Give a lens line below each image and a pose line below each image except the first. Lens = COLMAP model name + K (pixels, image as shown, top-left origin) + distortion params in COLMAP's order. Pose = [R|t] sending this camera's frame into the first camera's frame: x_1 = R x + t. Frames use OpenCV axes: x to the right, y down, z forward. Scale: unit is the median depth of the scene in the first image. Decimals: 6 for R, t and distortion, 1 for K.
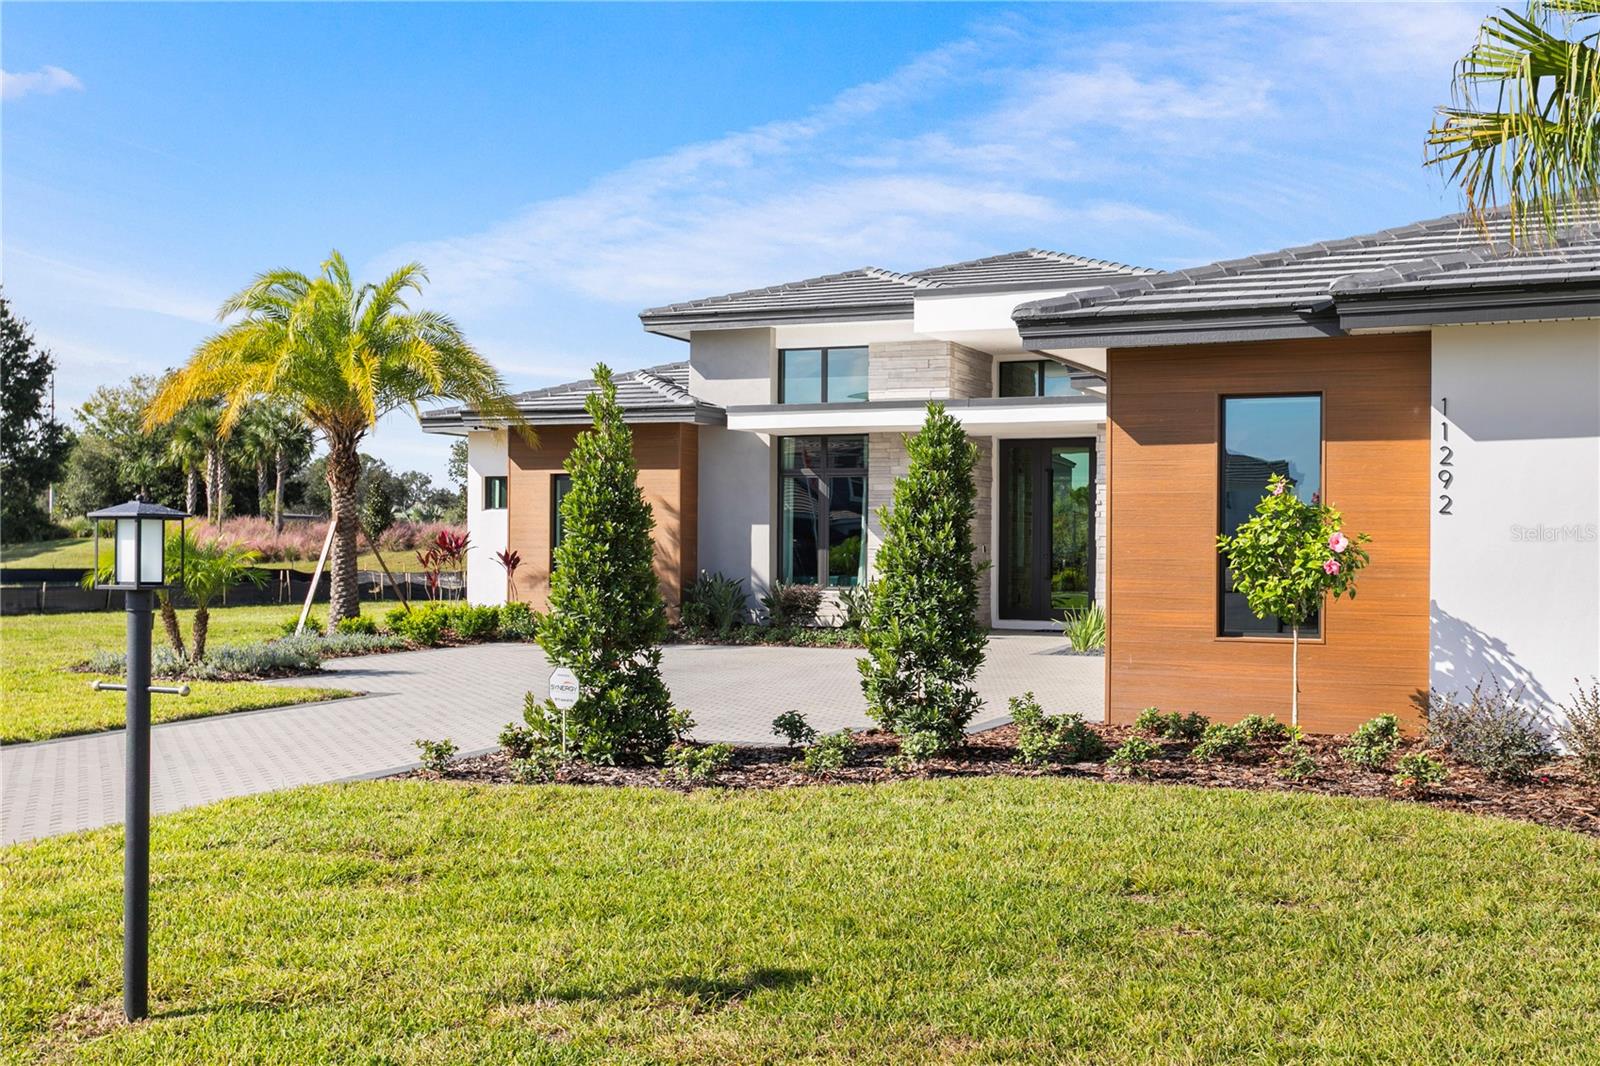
lens RADIAL K [[1772.2, 0, 800.0], [0, 1772.2, 533.0], [0, 0, 1]] dist [0.071430, -0.001965]
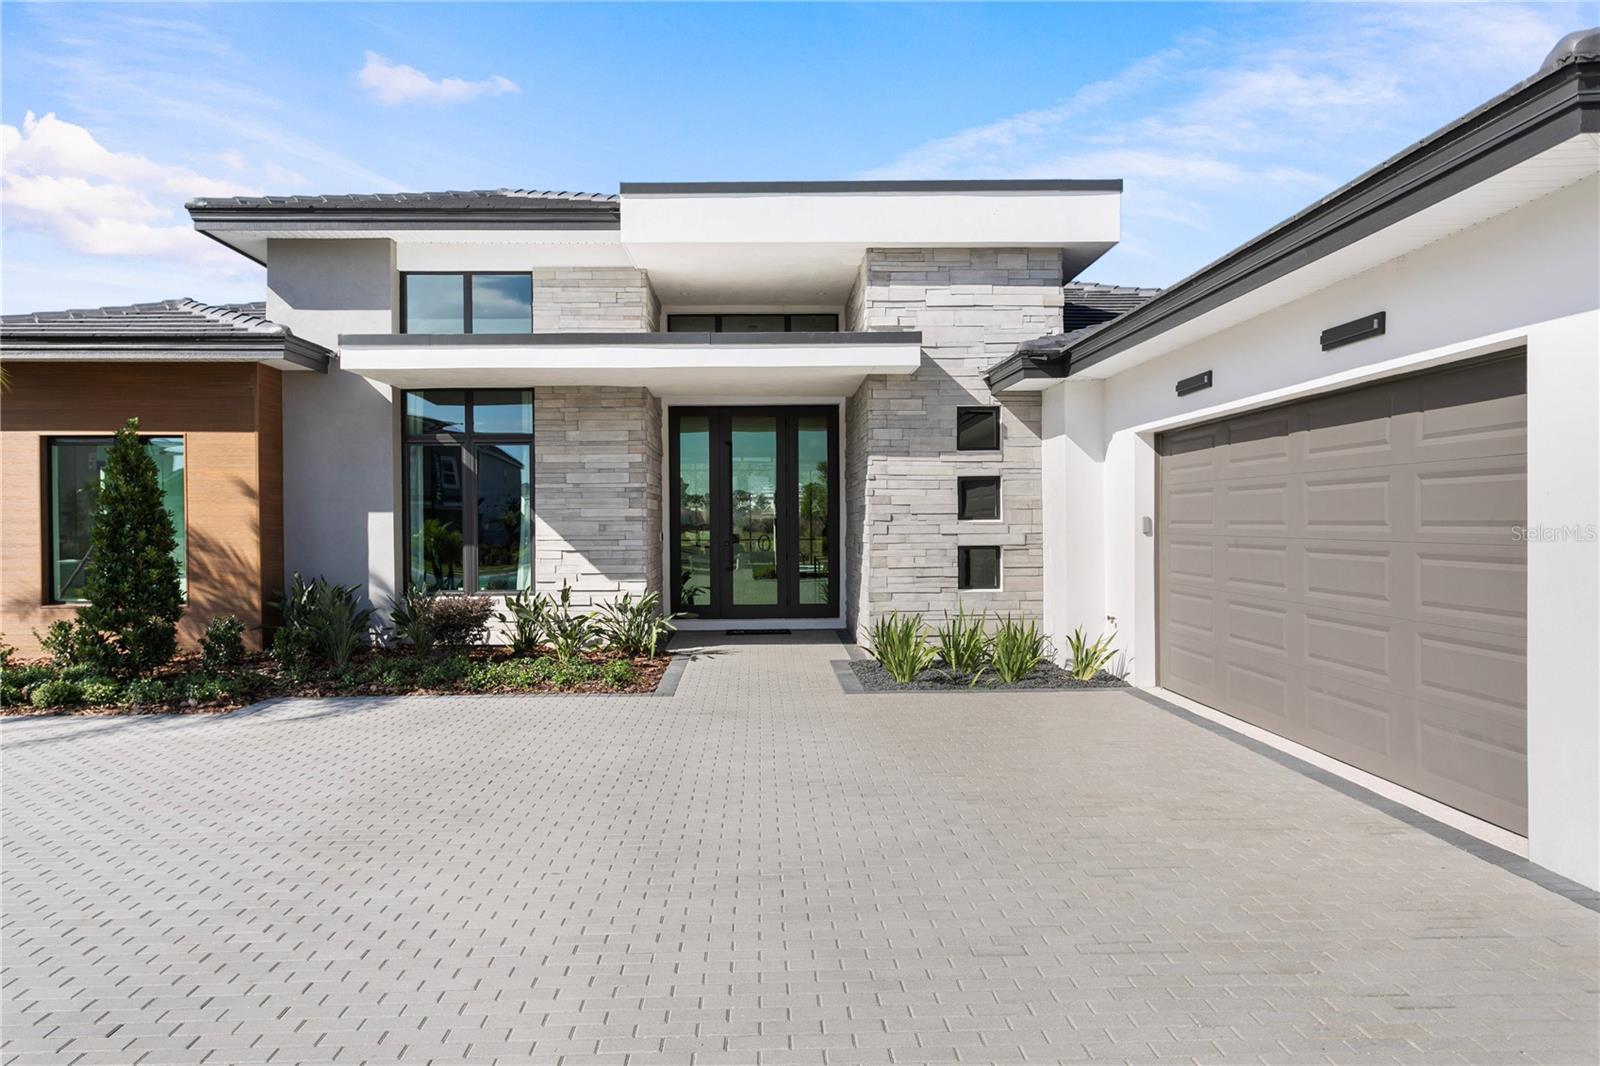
lens RADIAL K [[1122.8, 0, 789.9], [0, 1122.8, 535.0], [0, 0, 1]] dist [-0.002385, -0.000210]
pose [[0.913141, -0.017267, 0.407279, -0.057596], [0.009549, 0.999734, 0.020975, -0.002304], [-0.407533, -0.015264, 0.913063, 0.517725]]
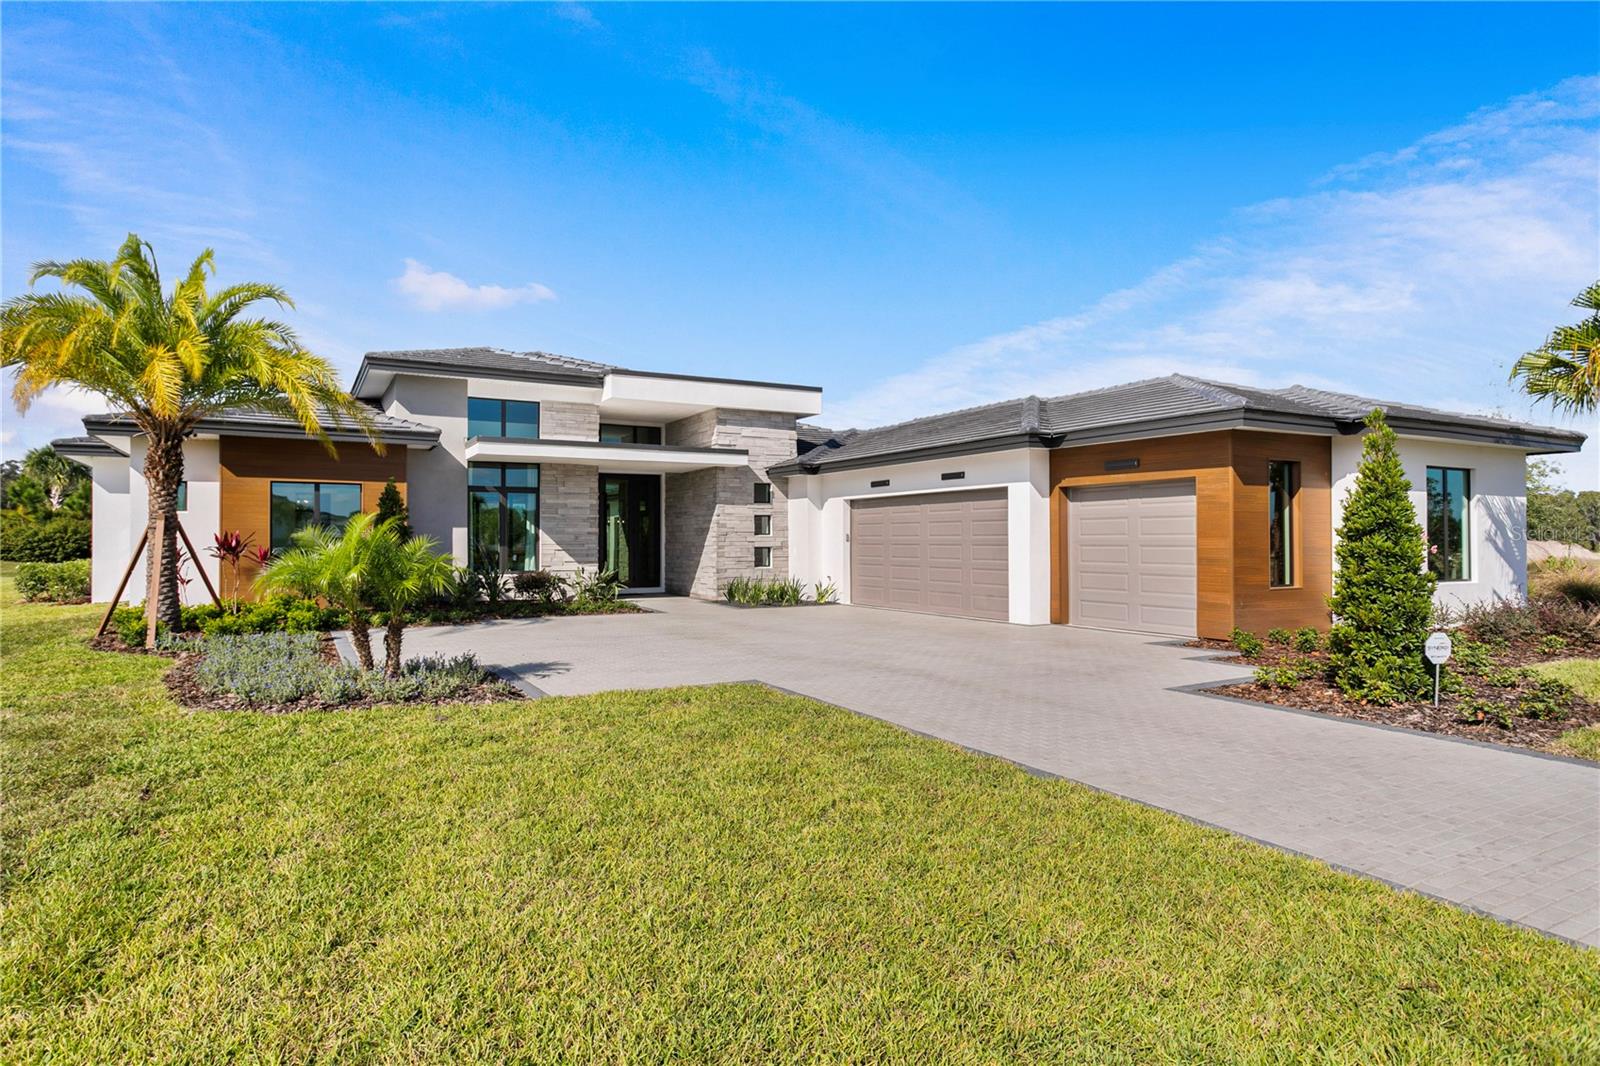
lens RADIAL K [[881.3, 0, 802.3], [0, 881.3, 512.1], [0, 0, 1]] dist [-0.011753, -0.000347]
pose [[0.615398, 0.019147, 0.787984, -0.389967], [-0.000265, 0.999710, -0.024085, 0.000233], [-0.788216, 0.014613, 0.615225, 0.396794]]
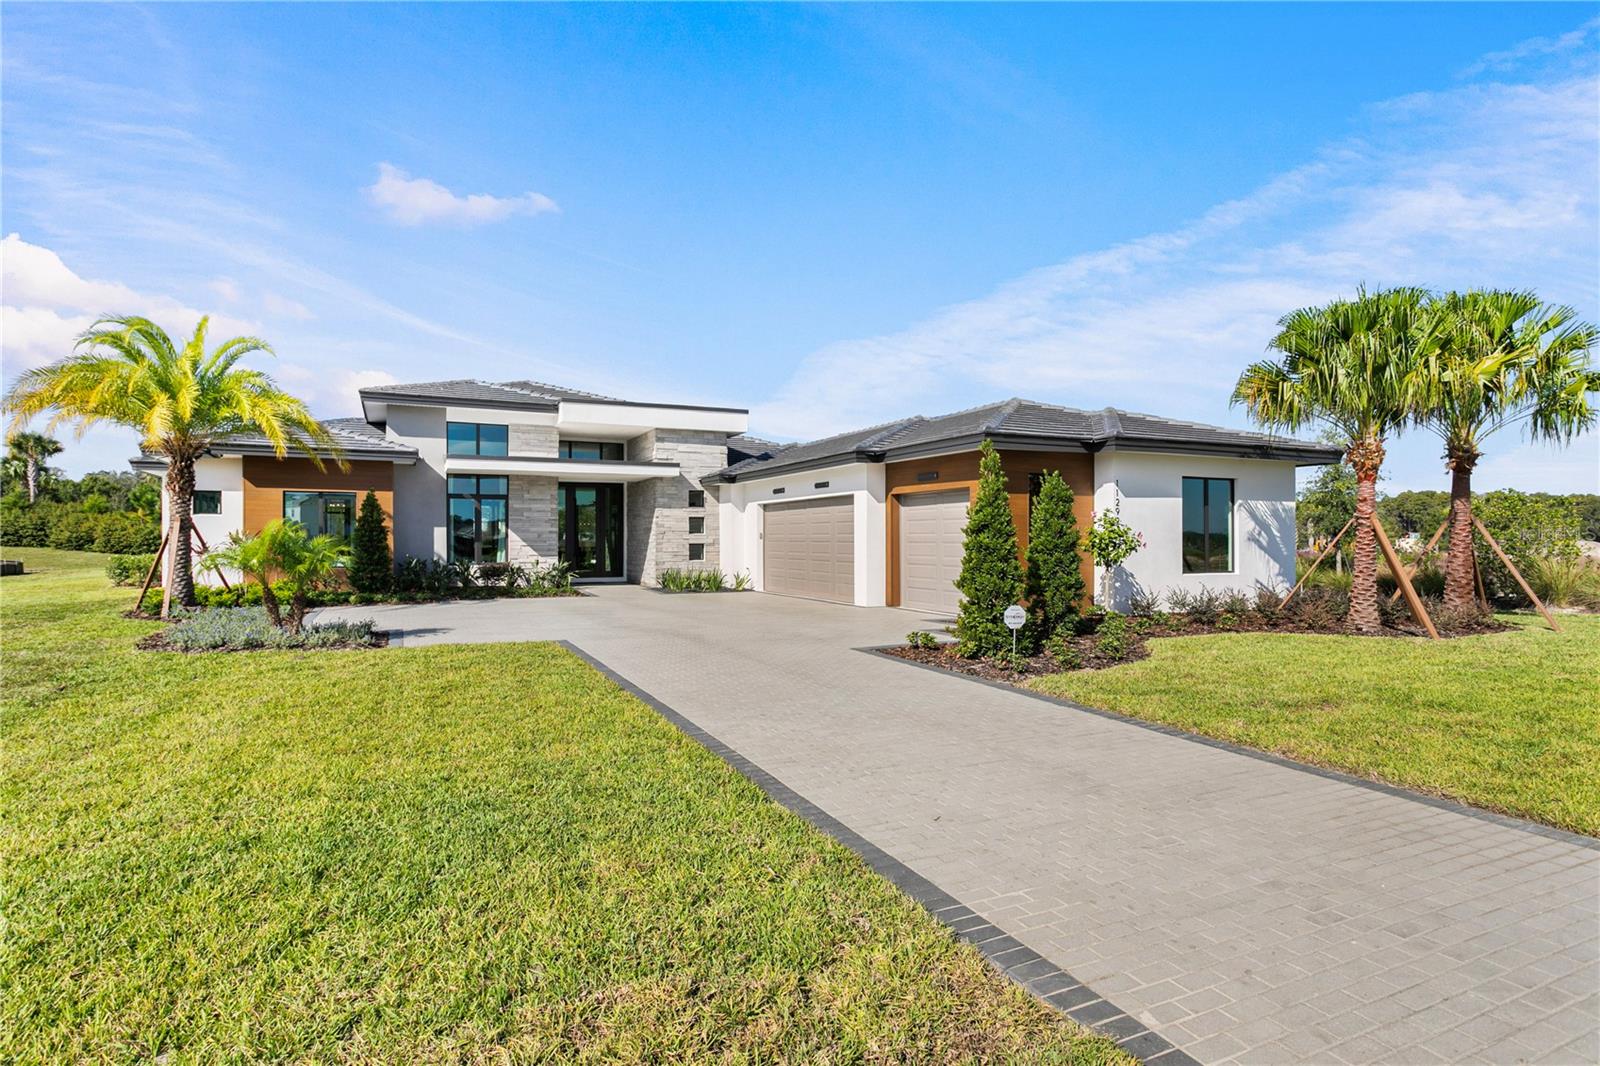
lens RADIAL K [[813.0, 0, 795.6], [0, 813.0, 528.8], [0, 0, 1]] dist [0.001190, 0.000781]
pose [[0.669962, 0.004016, 0.742384, -0.368721], [-0.001274, 0.999990, -0.004259, 0.000283], [-0.742394, 0.001908, 0.669961, 0.249063]]
